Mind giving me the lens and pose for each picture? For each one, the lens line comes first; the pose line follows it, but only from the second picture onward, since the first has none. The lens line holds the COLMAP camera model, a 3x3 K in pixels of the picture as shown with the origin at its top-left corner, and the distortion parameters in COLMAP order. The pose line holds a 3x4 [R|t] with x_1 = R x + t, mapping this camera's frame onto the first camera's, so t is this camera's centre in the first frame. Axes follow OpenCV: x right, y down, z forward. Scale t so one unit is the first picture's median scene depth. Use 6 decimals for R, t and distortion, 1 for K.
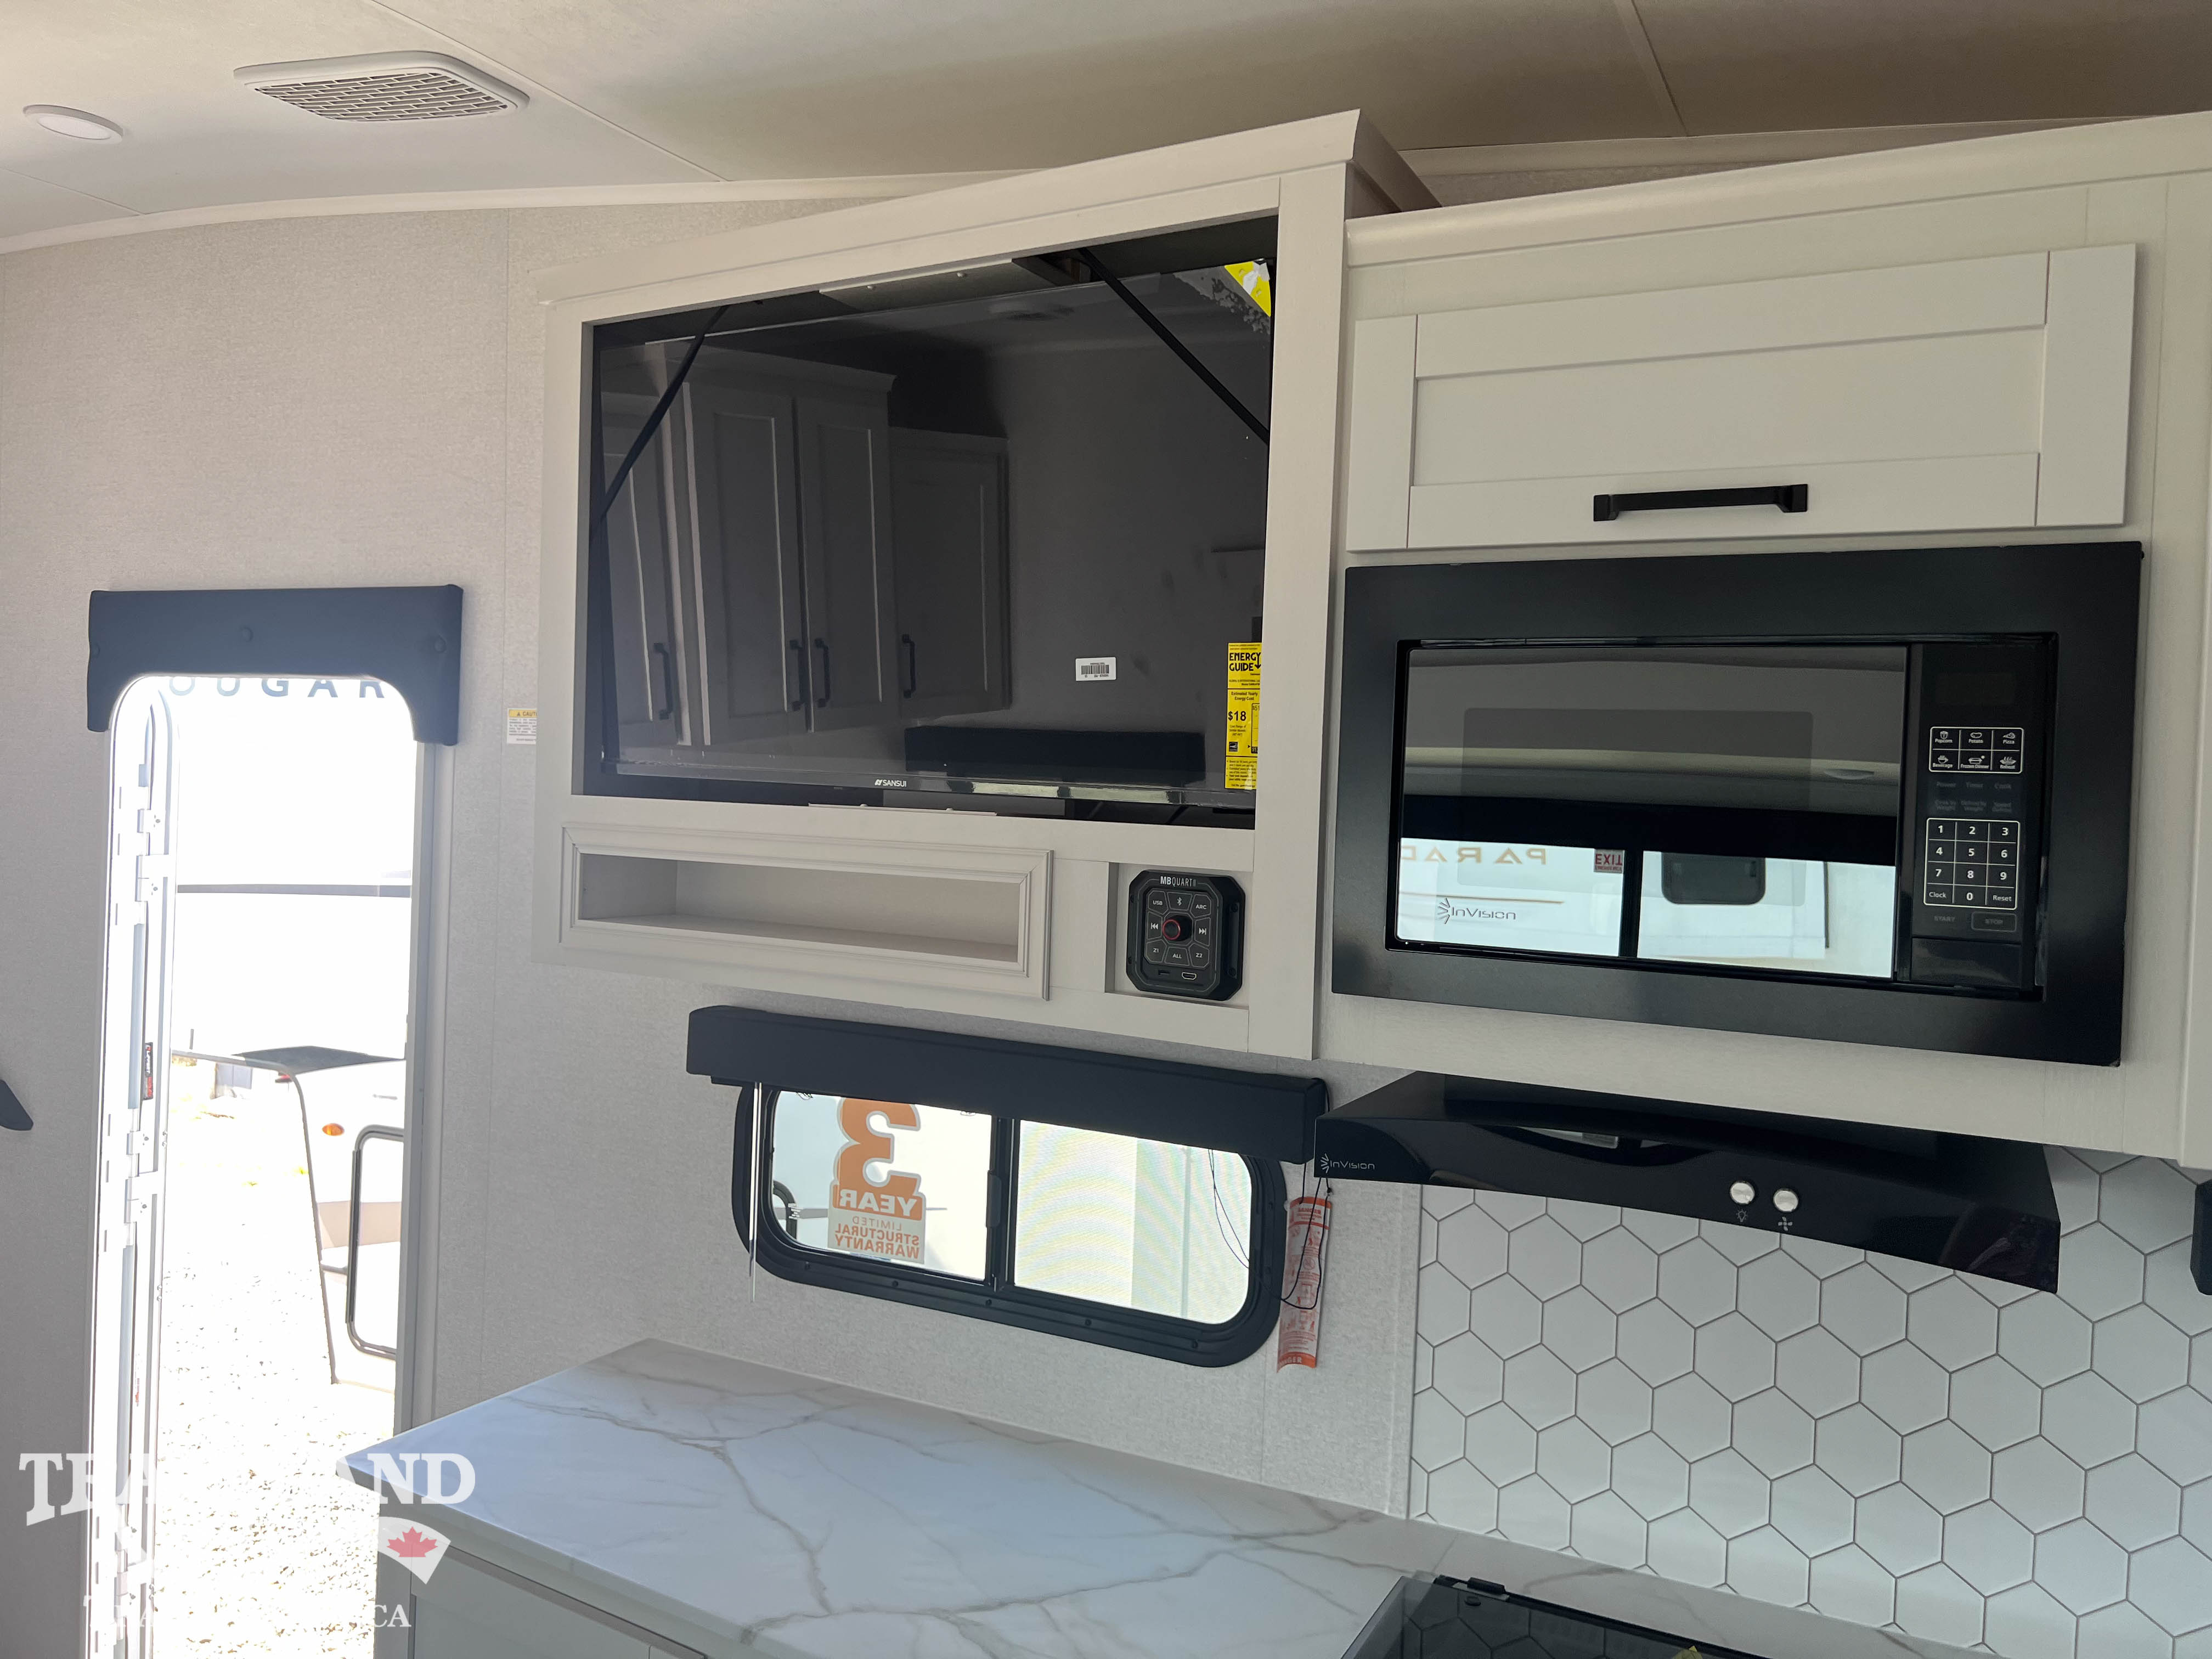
lens RADIAL K [[1662.9, 0, 1110.4], [0, 1662.9, 813.7], [0, 0, 1]] dist [0.070541, -0.093080]
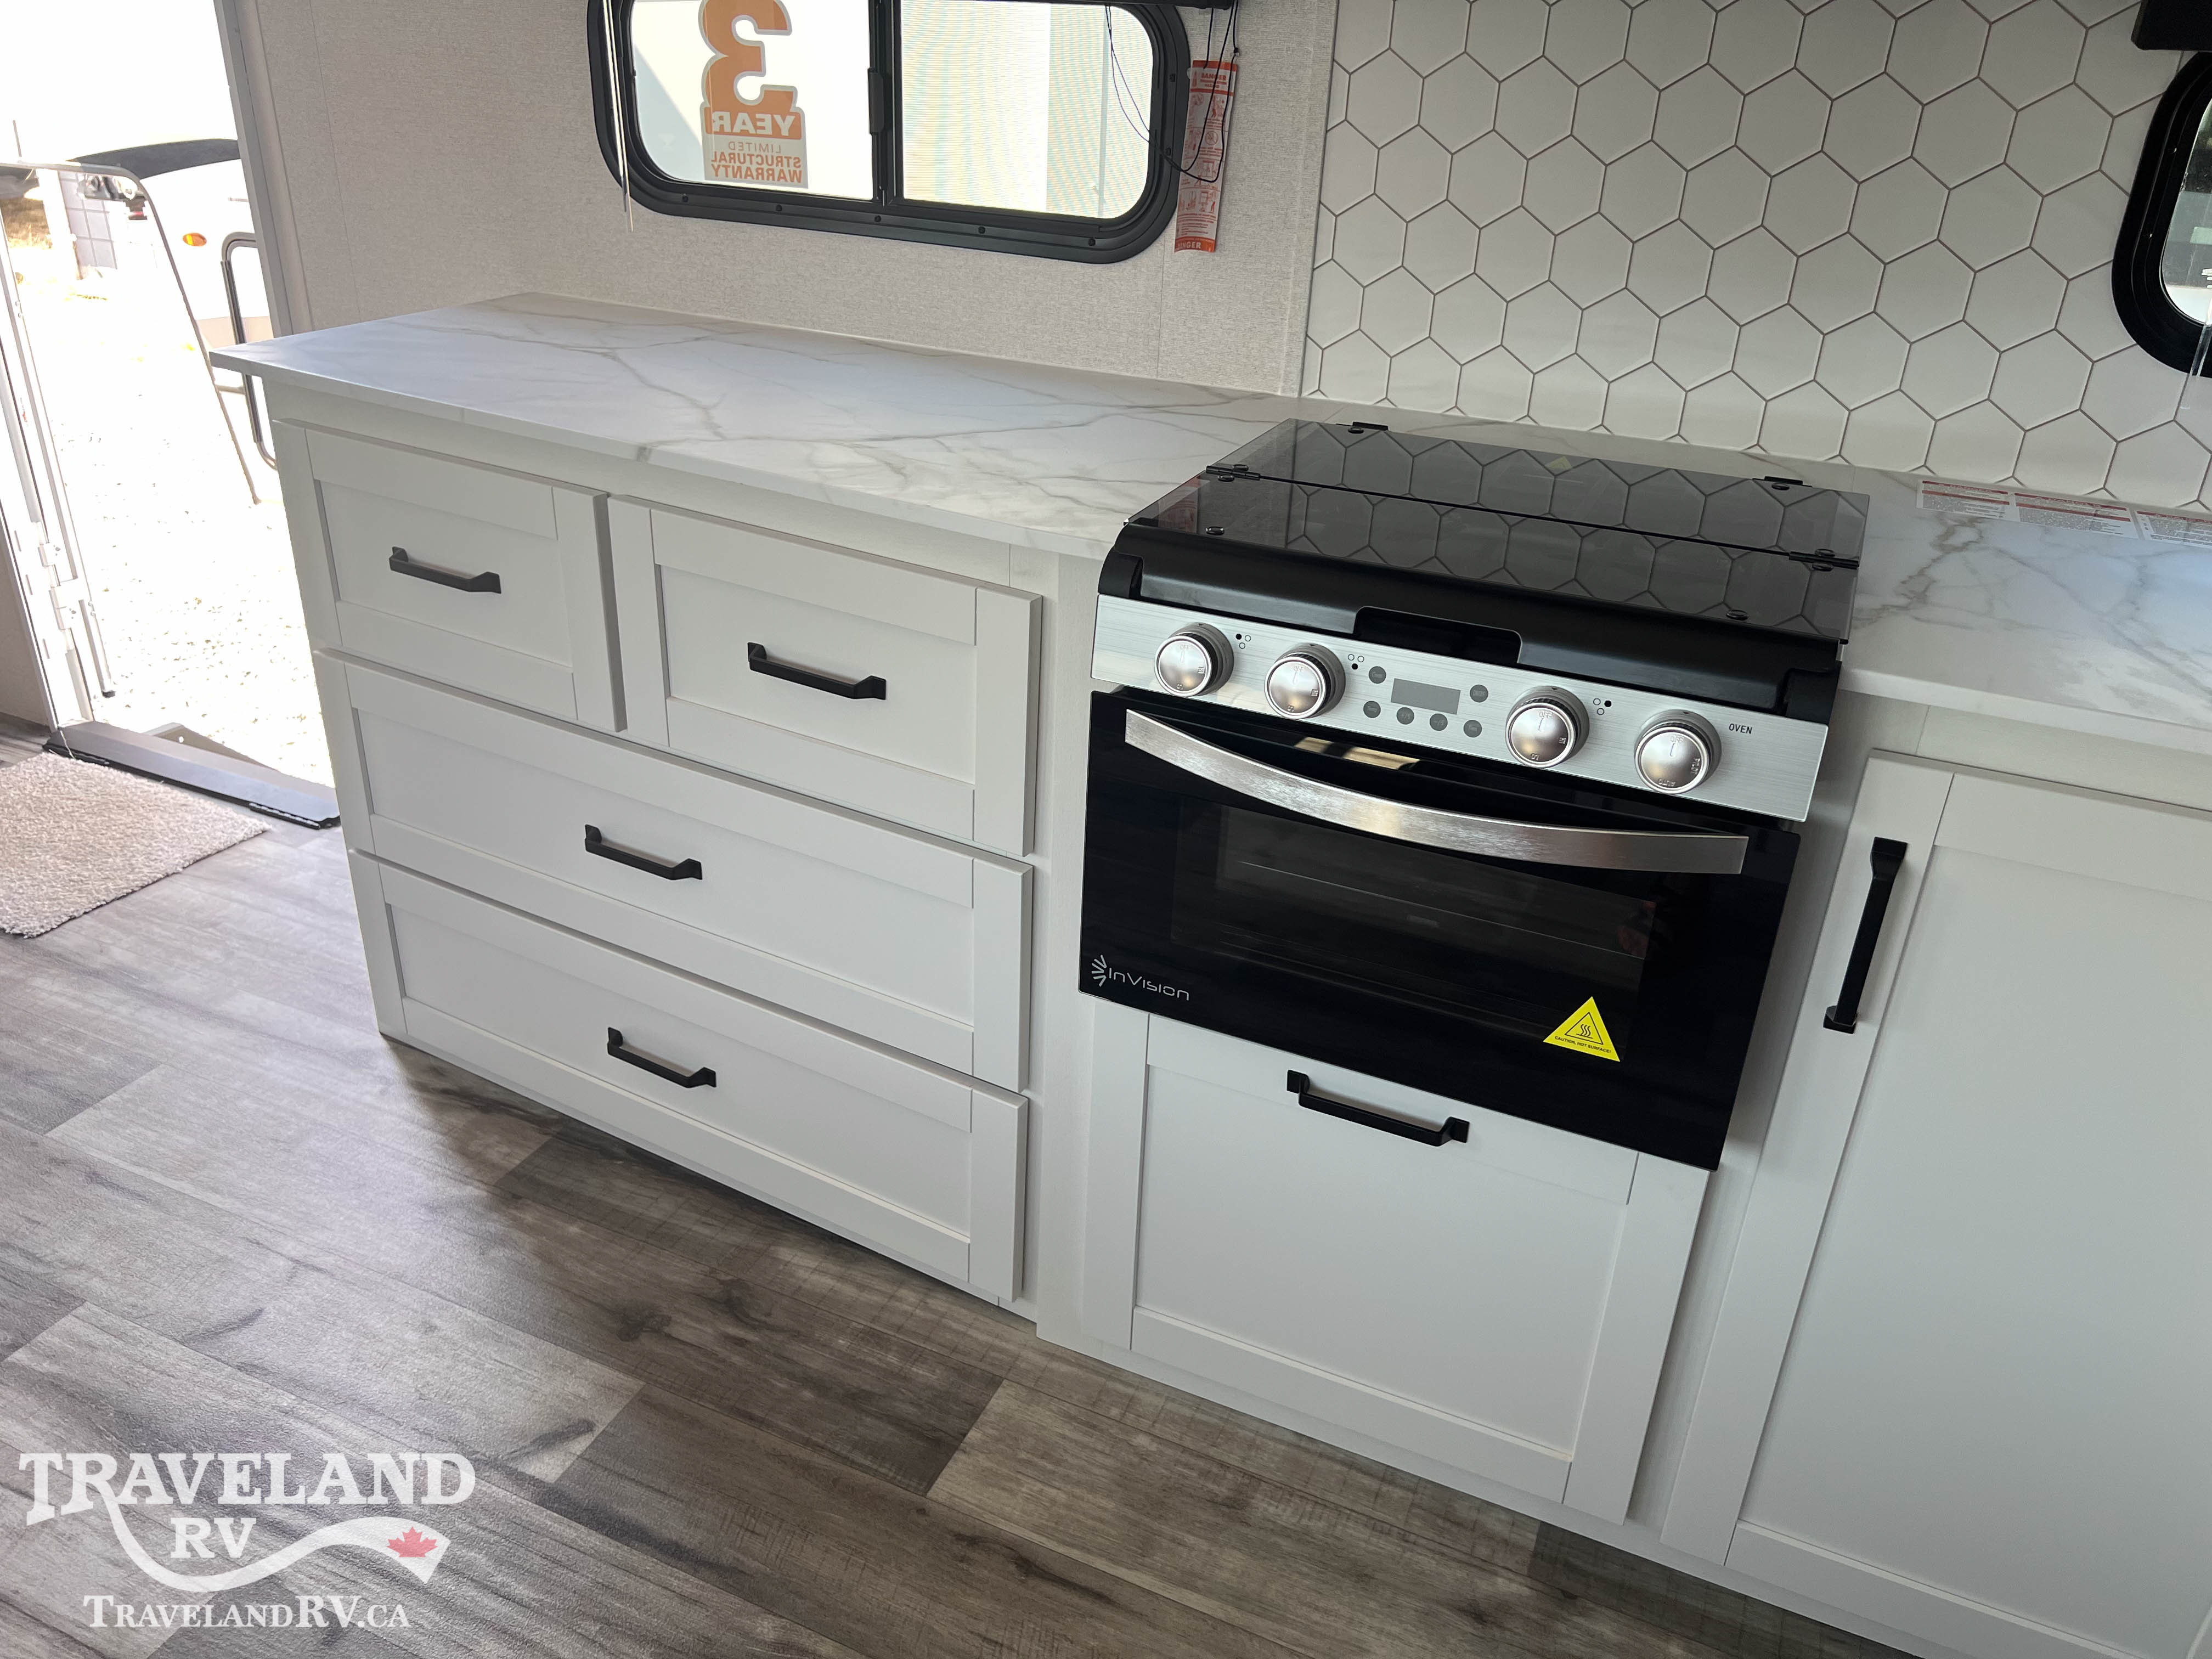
lens RADIAL K [[1662.9, 0, 1110.4], [0, 1662.9, 813.7], [0, 0, 1]] dist [0.070541, -0.093080]
pose [[0.999142, -0.017496, 0.037549, 0.017728], [-0.000462, 0.901670, 0.432425, 0.184187], [-0.041423, -0.432071, 0.900888, -0.013082]]
